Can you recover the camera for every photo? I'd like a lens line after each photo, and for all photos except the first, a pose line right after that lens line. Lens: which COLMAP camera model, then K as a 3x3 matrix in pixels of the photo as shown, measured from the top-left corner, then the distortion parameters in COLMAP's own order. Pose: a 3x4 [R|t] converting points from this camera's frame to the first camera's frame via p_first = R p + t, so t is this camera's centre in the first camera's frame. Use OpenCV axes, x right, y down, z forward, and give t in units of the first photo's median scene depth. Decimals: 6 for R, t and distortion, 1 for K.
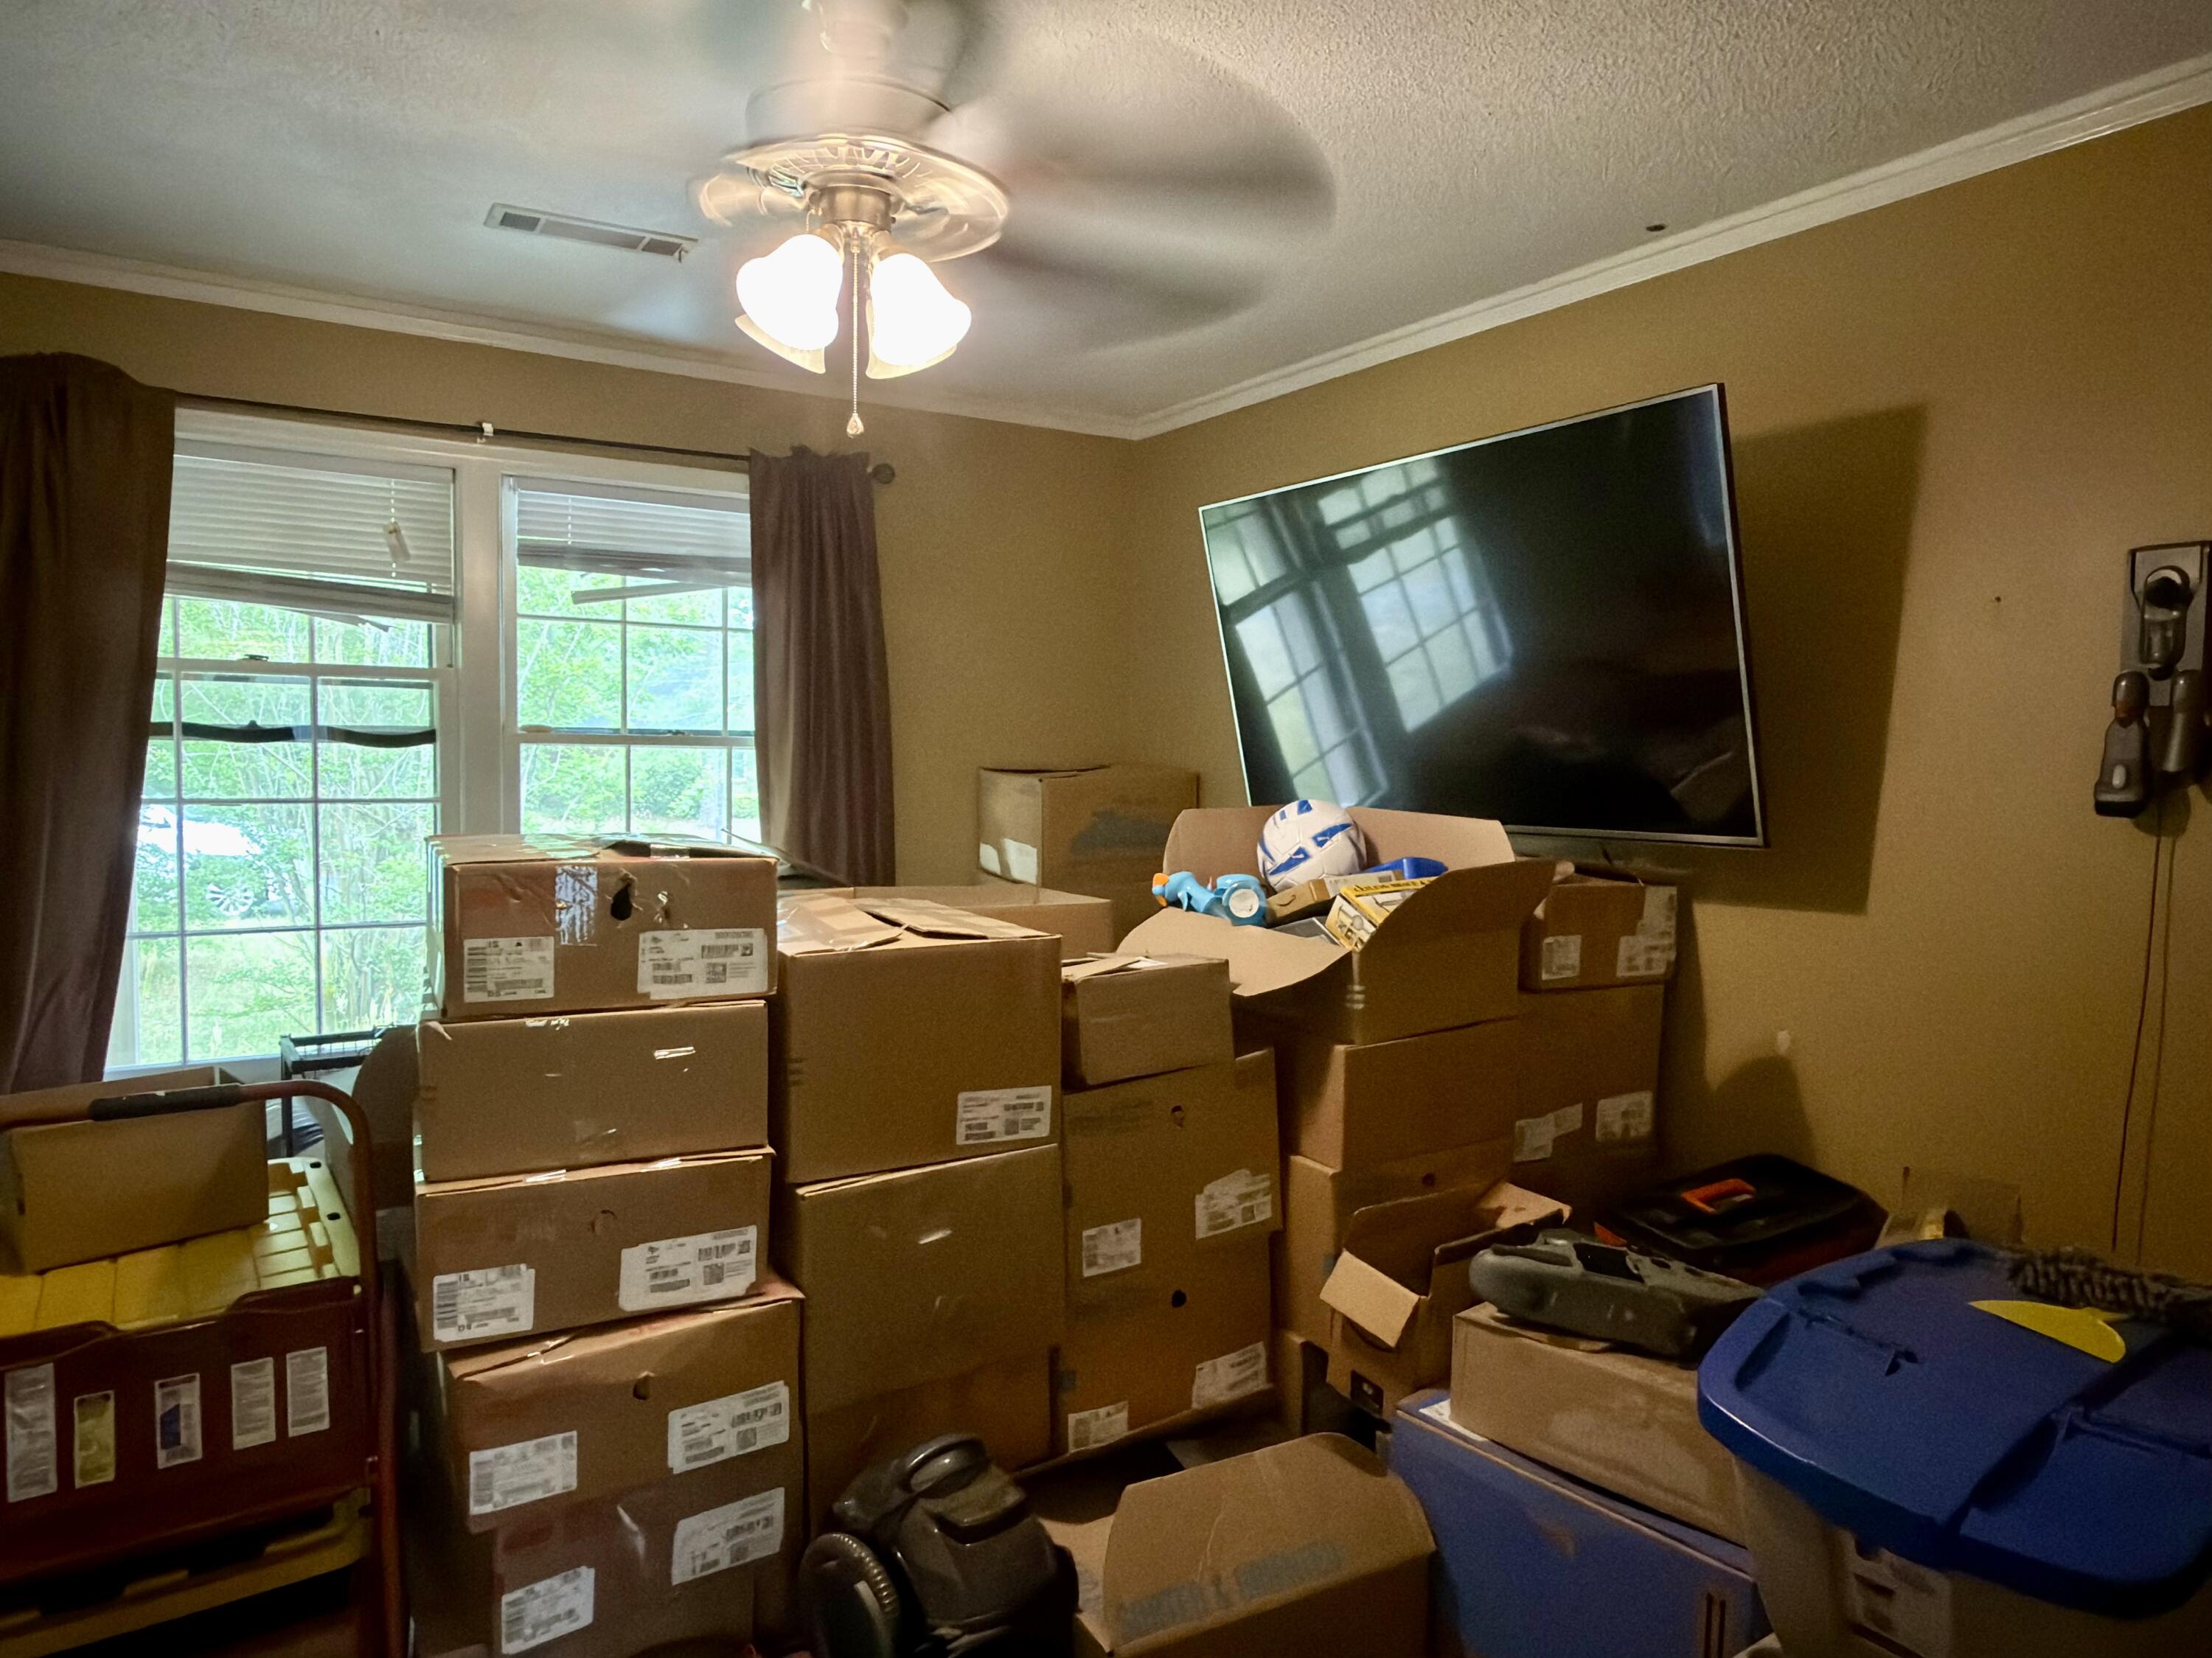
lens RADIAL K [[1415.7, 0, 1123.8], [0, 1415.7, 844.2], [0, 0, 1]] dist [0.008546, -0.000122]
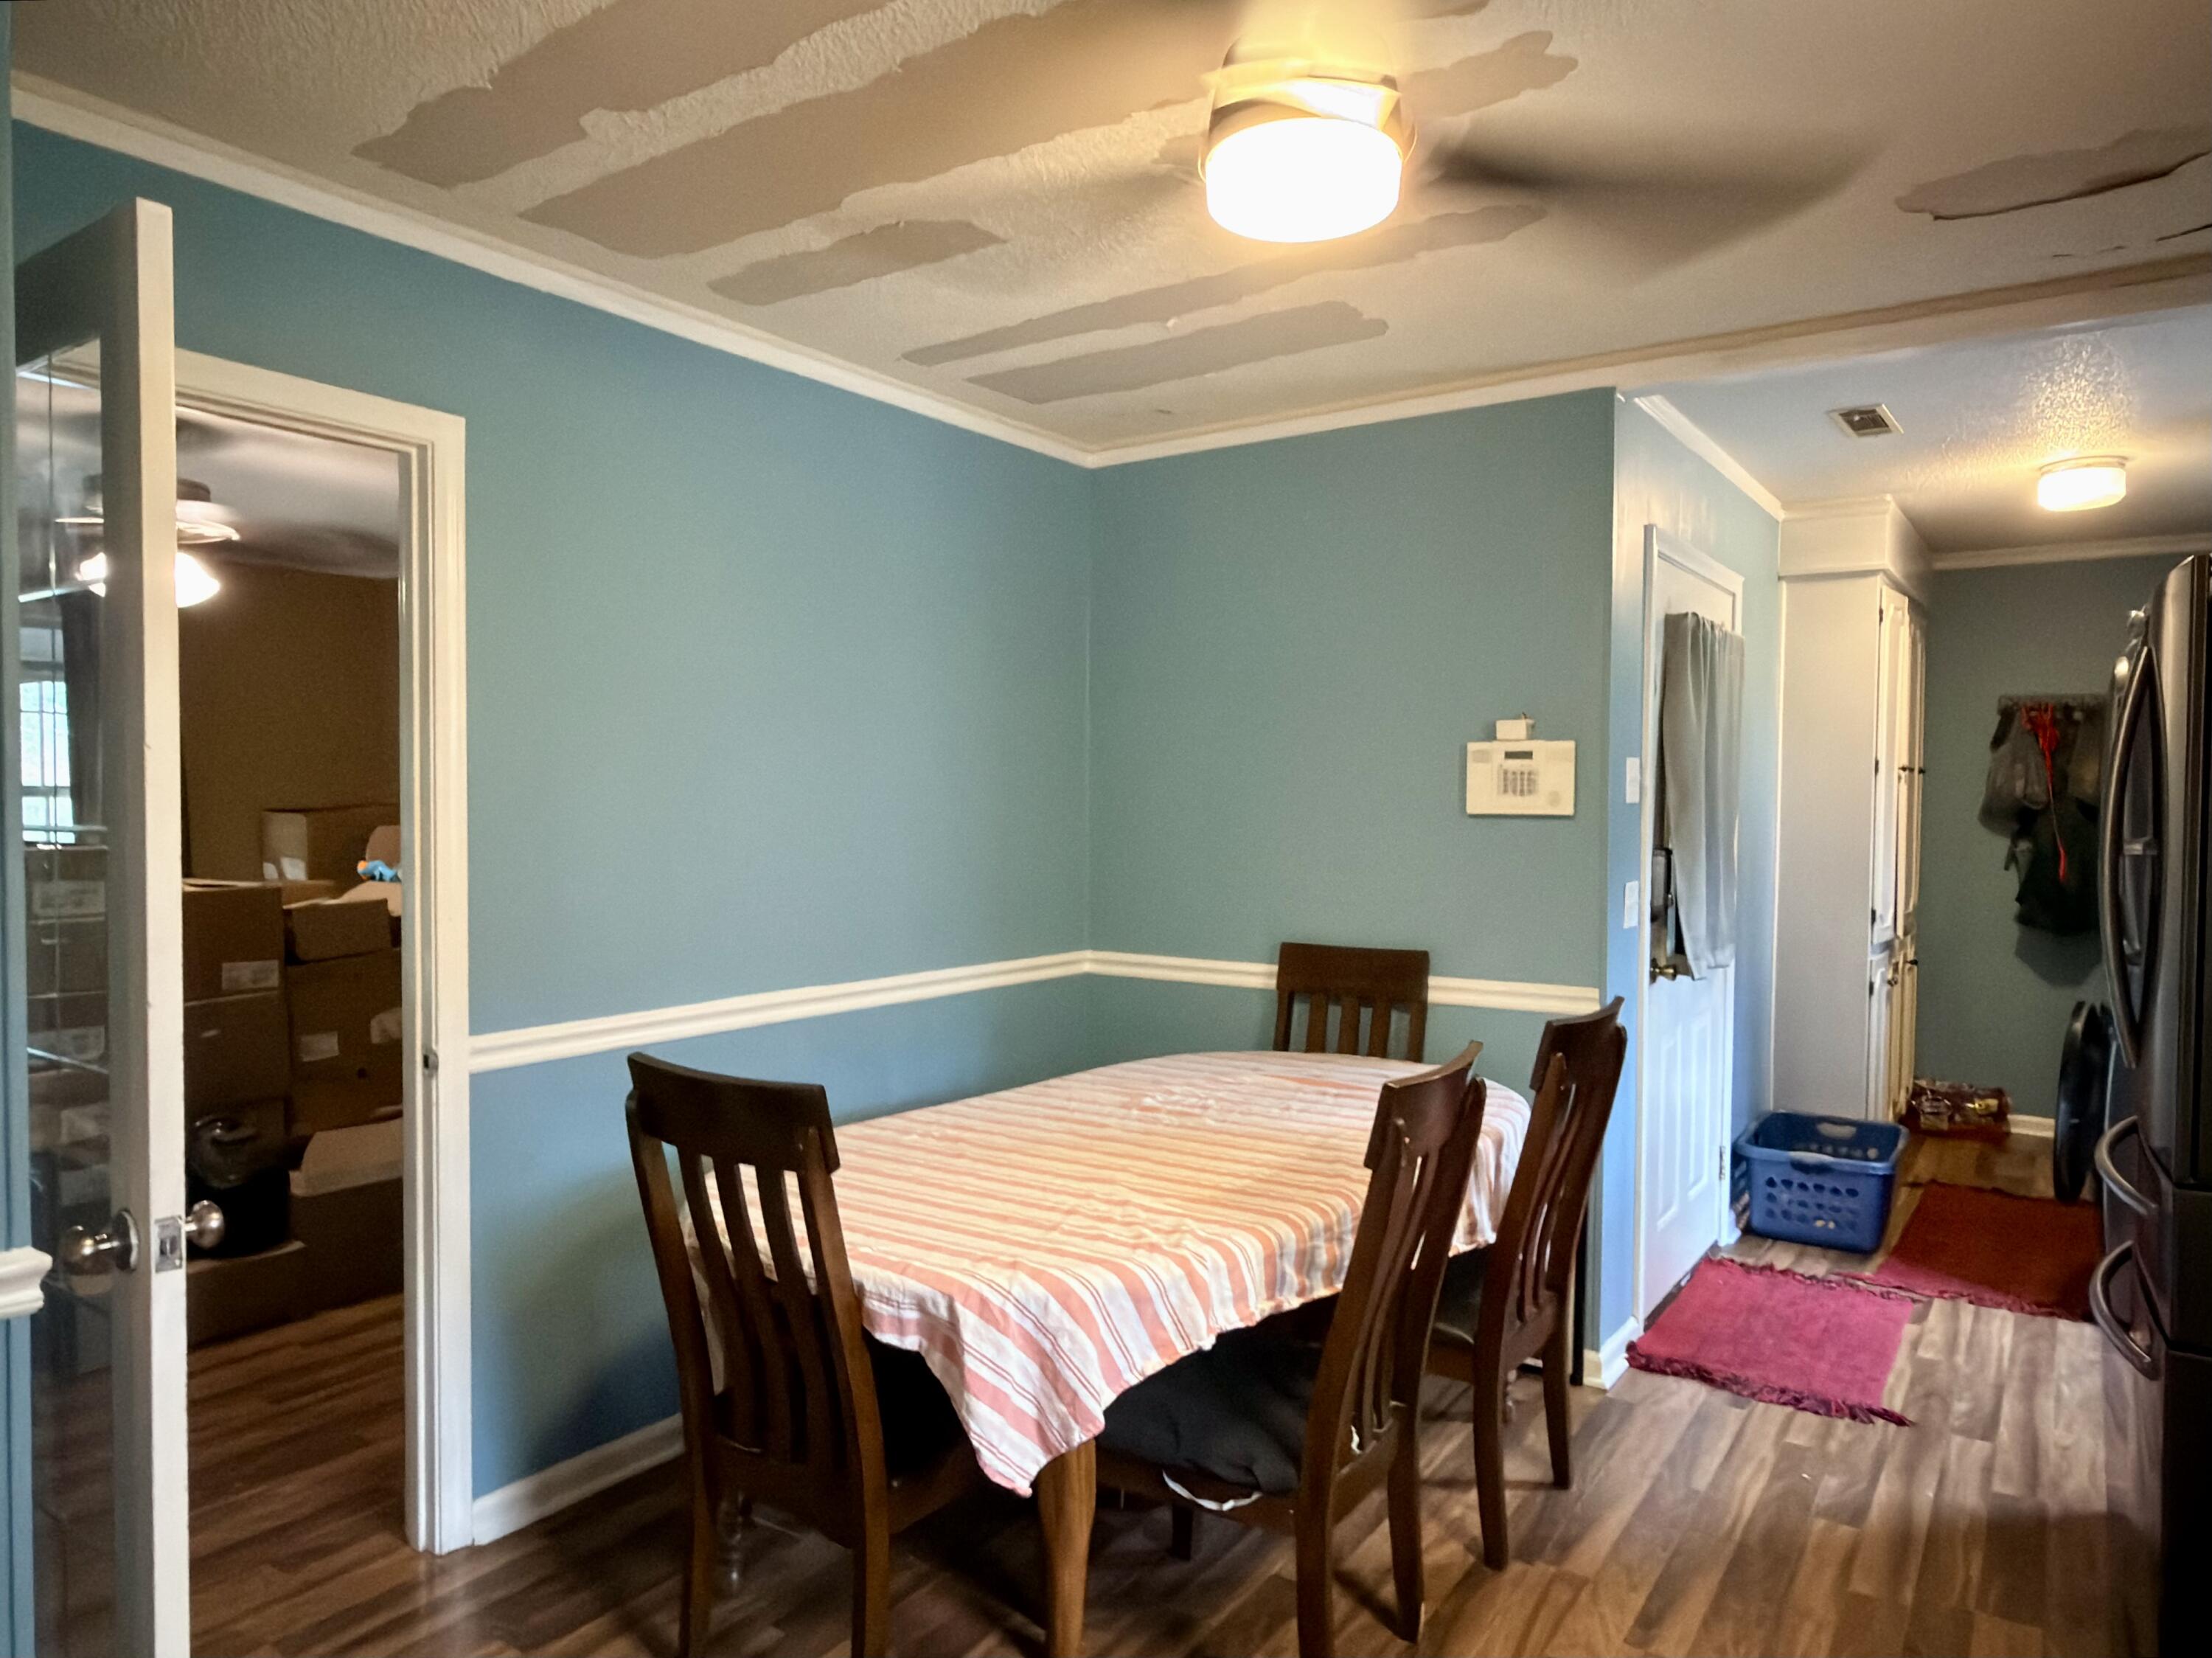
lens RADIAL K [[1416.0, 0, 1115.6], [0, 1416.0, 838.9], [0, 0, 1]] dist [0.008546, -0.000122]
pose [[0.918522, -0.031424, 0.394120, 0.254702], [0.045528, 0.998612, -0.026486, 0.108863], [-0.392740, 0.042272, 0.918677, -1.336288]]
